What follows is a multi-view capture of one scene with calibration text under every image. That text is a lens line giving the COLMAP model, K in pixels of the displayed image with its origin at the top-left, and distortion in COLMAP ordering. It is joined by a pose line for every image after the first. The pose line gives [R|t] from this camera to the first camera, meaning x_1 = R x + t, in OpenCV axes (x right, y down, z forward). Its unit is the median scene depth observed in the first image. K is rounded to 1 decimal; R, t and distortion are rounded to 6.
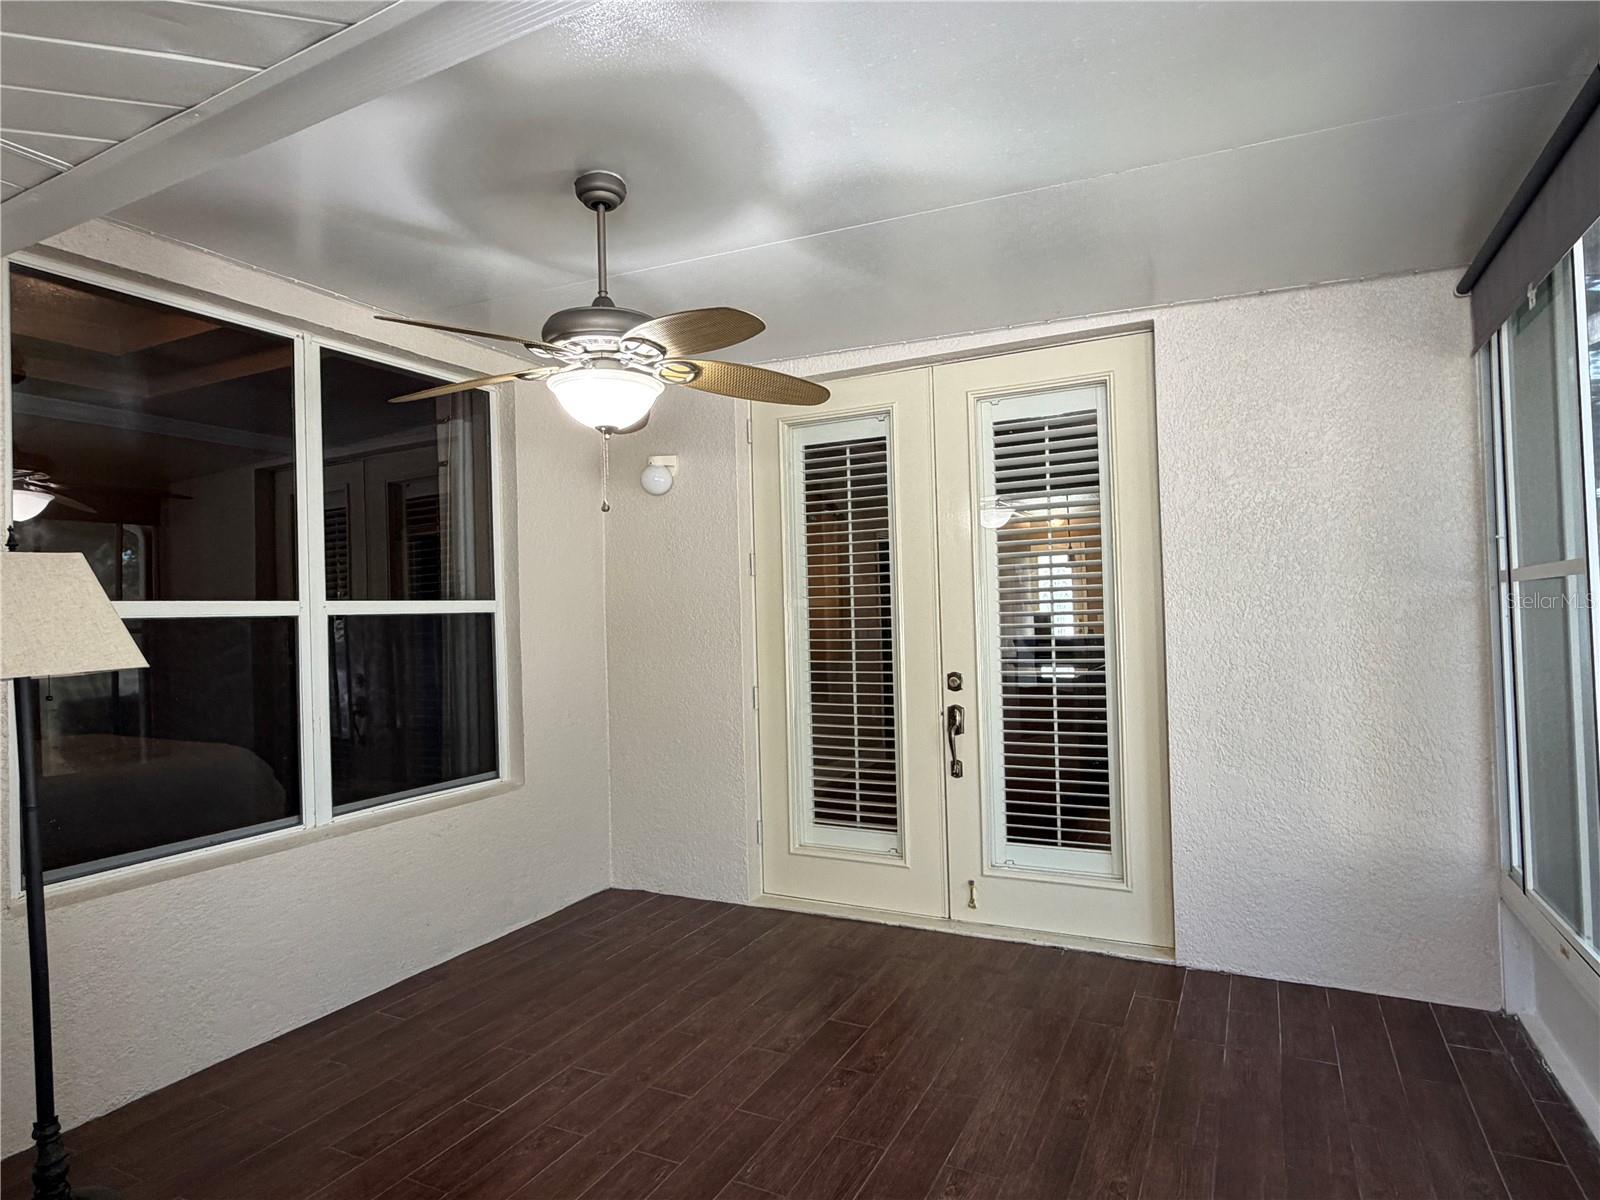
lens RADIAL K [[891.3, 0, 798.2], [0, 891.3, 603.1], [0, 0, 1]] dist [0.017931, 0.001214]
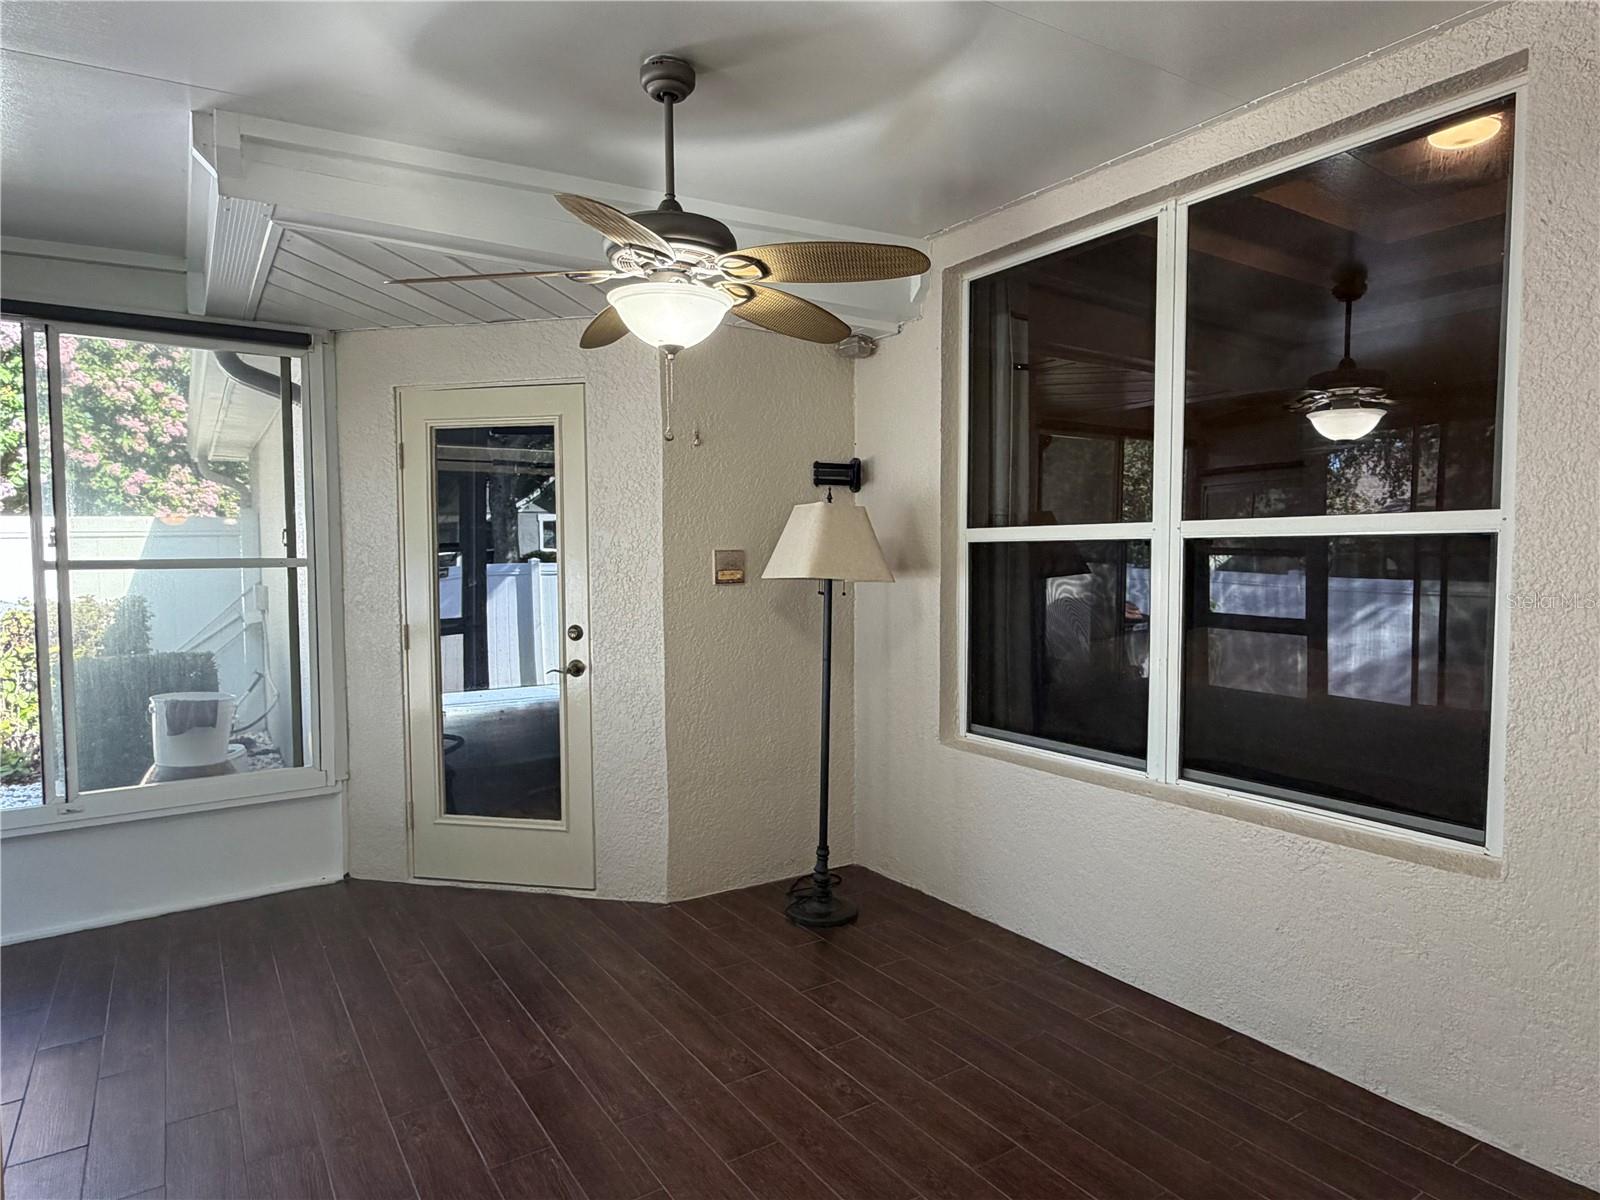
lens RADIAL K [[953.3, 0, 801.0], [0, 953.3, 600.3], [0, 0, 1]] dist [0.008154, -0.001714]
pose [[-0.492358, 0.077493, -0.866936, 0.427628], [0.033676, 0.996979, 0.069992, -0.003102], [0.869741, 0.005266, -0.493481, 1.155628]]
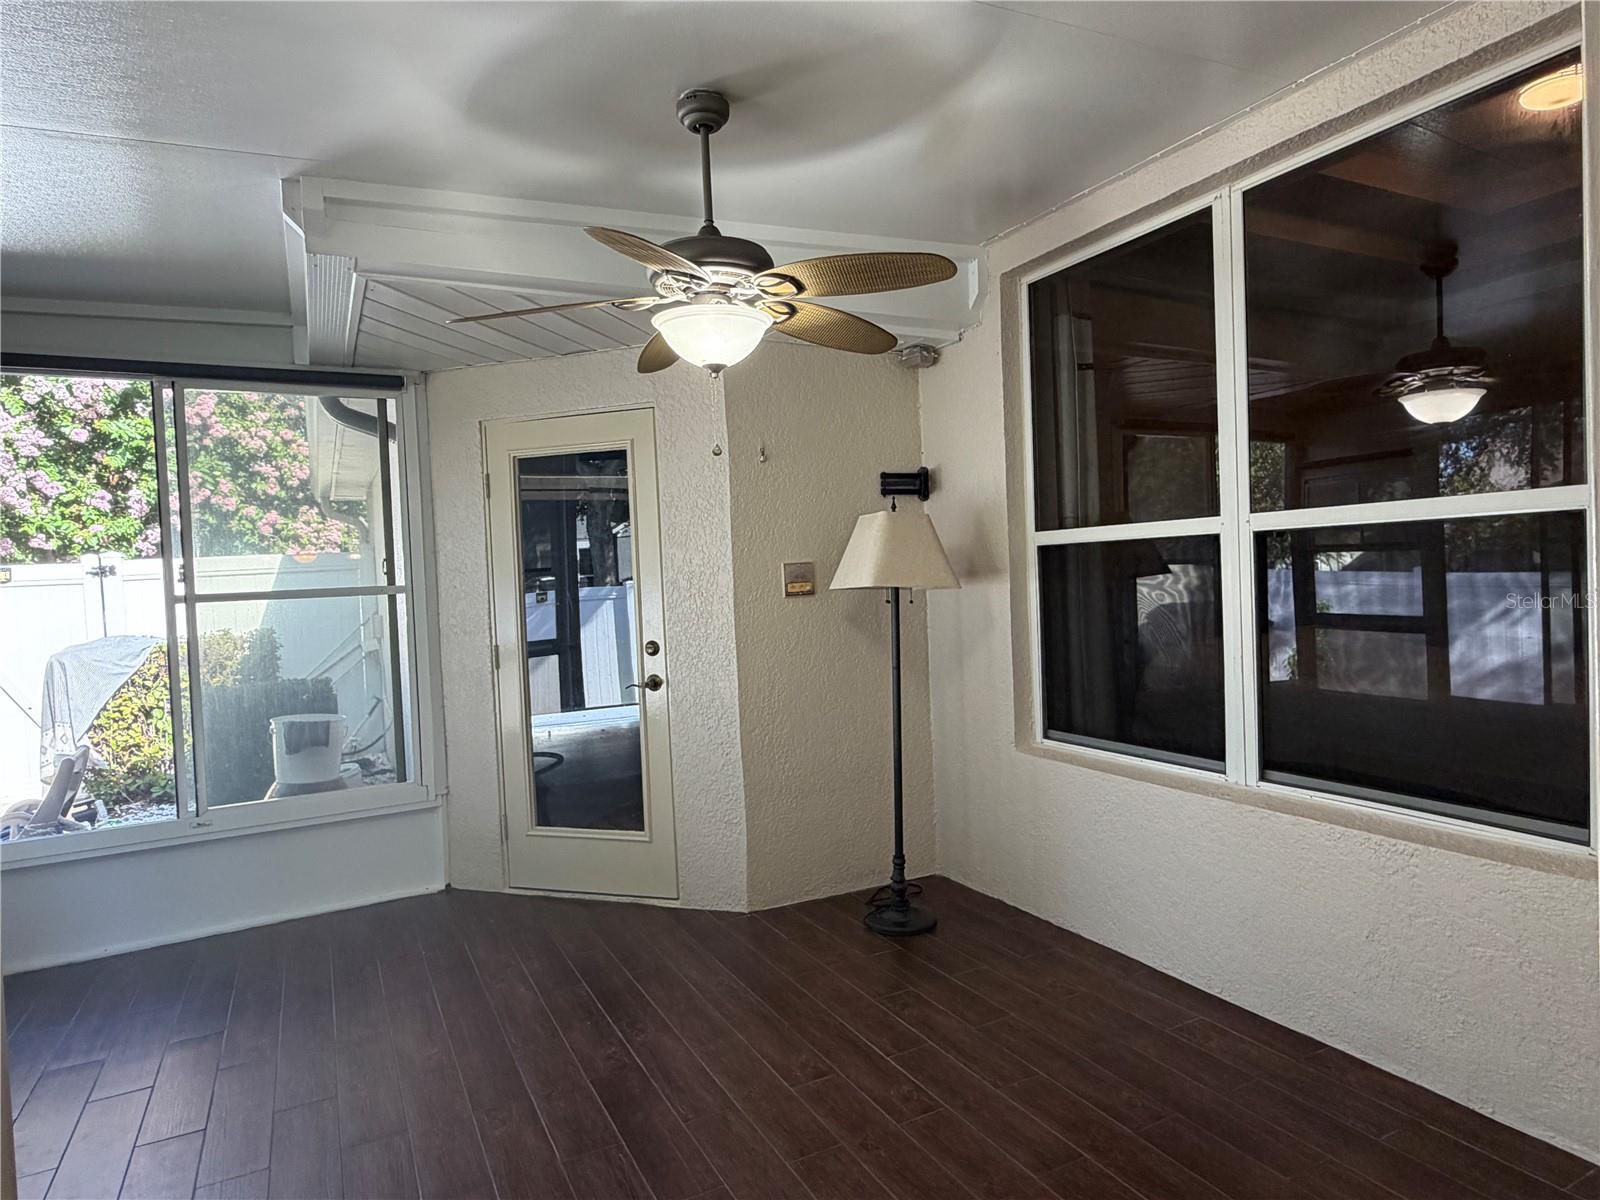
lens RADIAL K [[953.3, 0, 804.5], [0, 953.3, 596.9], [0, 0, 1]] dist [0.008154, -0.001714]
pose [[-0.581234, 0.076320, -0.810149, 0.414505], [0.072204, 0.996502, 0.042072, 0.007140], [0.810526, -0.034042, -0.584712, 1.201027]]
